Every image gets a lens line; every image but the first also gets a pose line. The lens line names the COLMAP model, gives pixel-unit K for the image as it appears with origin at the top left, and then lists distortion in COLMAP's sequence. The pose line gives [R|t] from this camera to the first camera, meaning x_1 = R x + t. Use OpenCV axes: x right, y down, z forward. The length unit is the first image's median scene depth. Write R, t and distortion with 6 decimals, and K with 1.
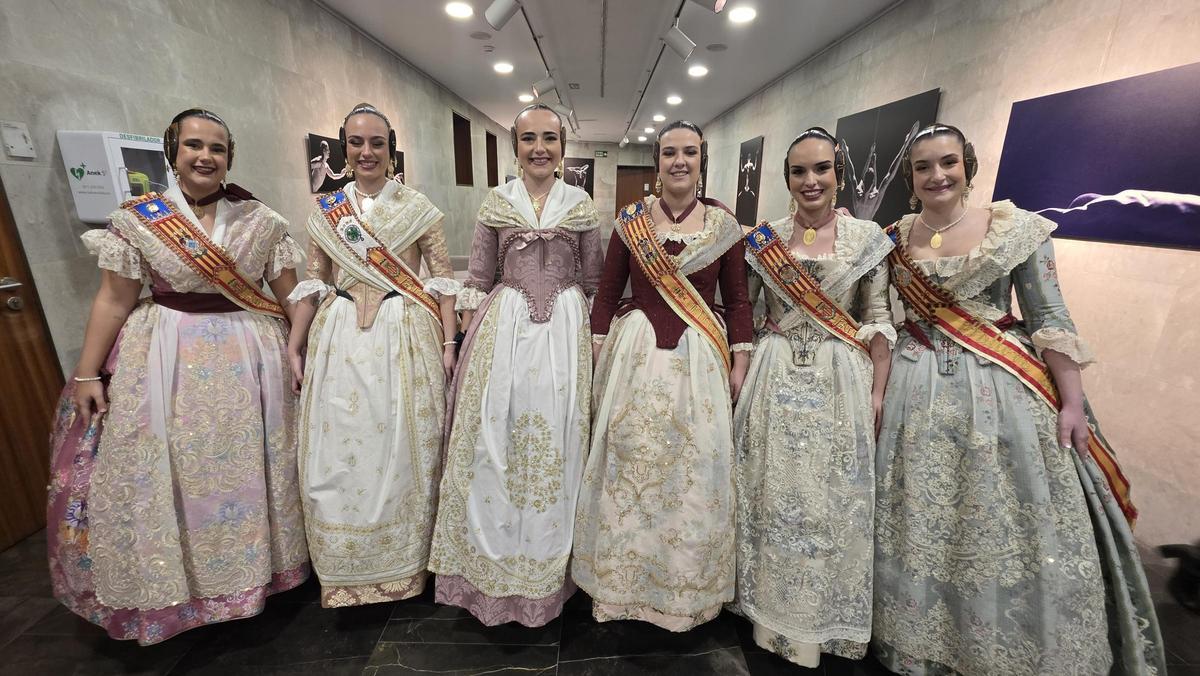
lens RADIAL K [[489.1, 0, 595.6], [0, 489.1, 341.7], [0, 0, 1]] dist [-0.000995, 0.000757]
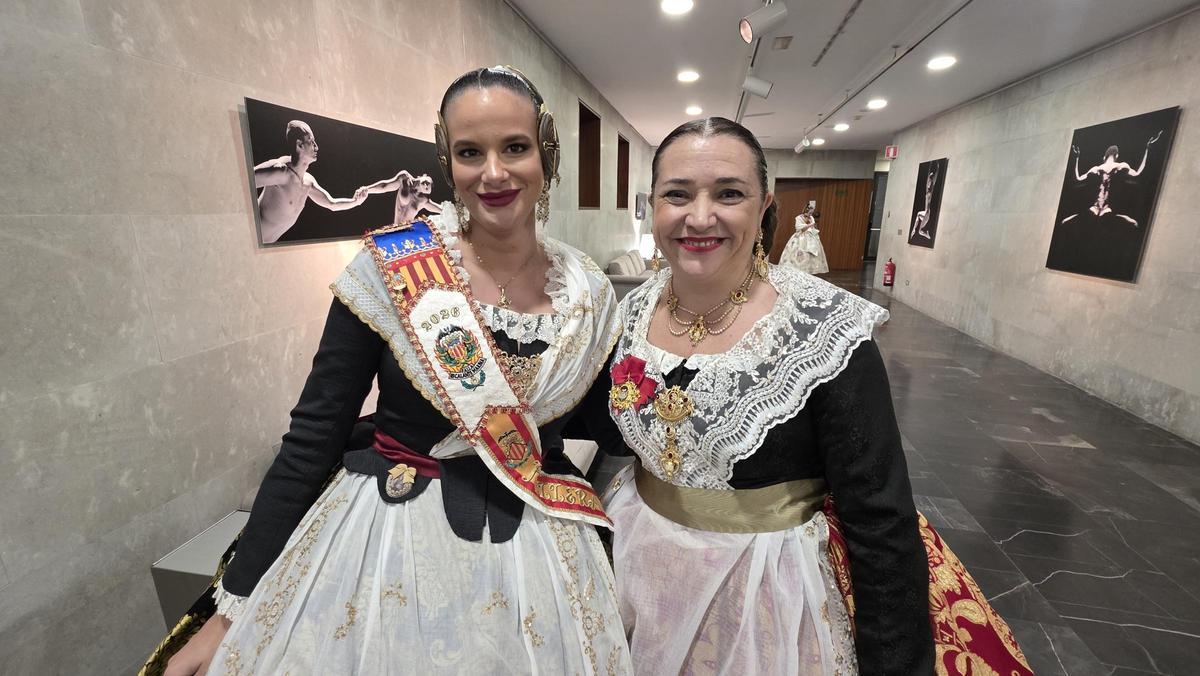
lens RADIAL K [[489.1, 0, 595.6], [0, 489.1, 341.7], [0, 0, 1]] dist [-0.000995, 0.000757]
pose [[0.977621, 0.045077, -0.205487, -0.151152], [-0.051429, 0.998347, -0.025672, -0.159538], [0.203990, 0.035666, 0.978323, 0.461831]]
